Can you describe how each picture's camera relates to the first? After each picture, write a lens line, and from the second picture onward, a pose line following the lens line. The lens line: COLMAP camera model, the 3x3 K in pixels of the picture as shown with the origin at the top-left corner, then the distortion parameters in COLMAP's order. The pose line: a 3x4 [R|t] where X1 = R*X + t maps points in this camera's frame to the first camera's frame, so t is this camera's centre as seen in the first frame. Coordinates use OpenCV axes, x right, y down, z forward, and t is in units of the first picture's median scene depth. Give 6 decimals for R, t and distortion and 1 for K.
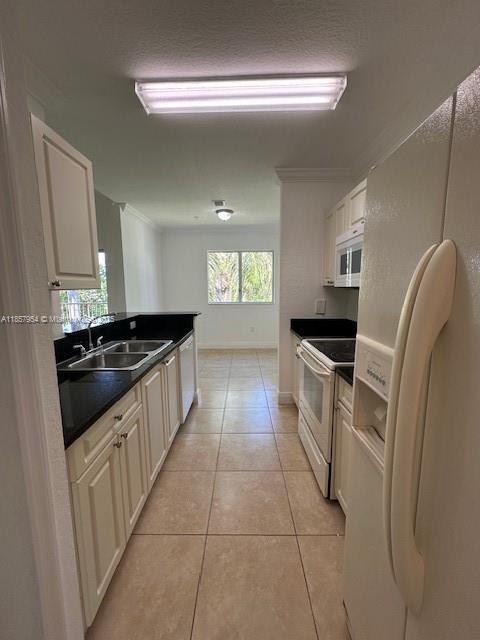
lens RADIAL K [[257.0, 0, 240.0], [0, 257.0, 320.0], [0, 0, 1]] dist [0.000930, 0.000066]
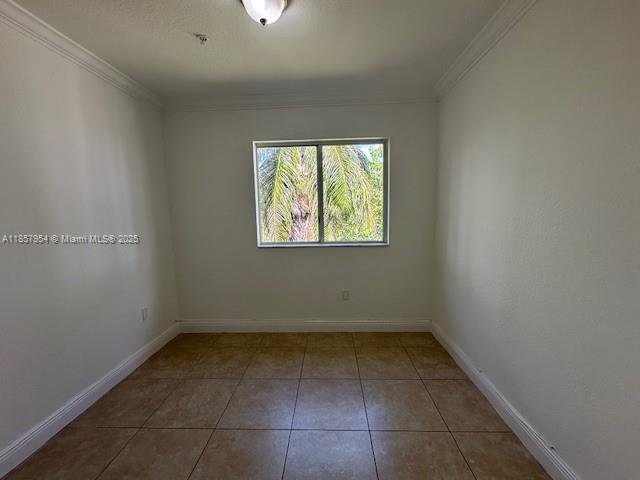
lens RADIAL K [[257.0, 0, 320.0], [0, 257.0, 240.0], [0, 0, 1]] dist [0.000930, 0.000066]
pose [[0.999681, -0.006741, -0.024324, 0.008019], [0.006346, 0.999847, -0.016275, -0.044791], [0.024430, 0.016116, 0.999572, 0.323900]]
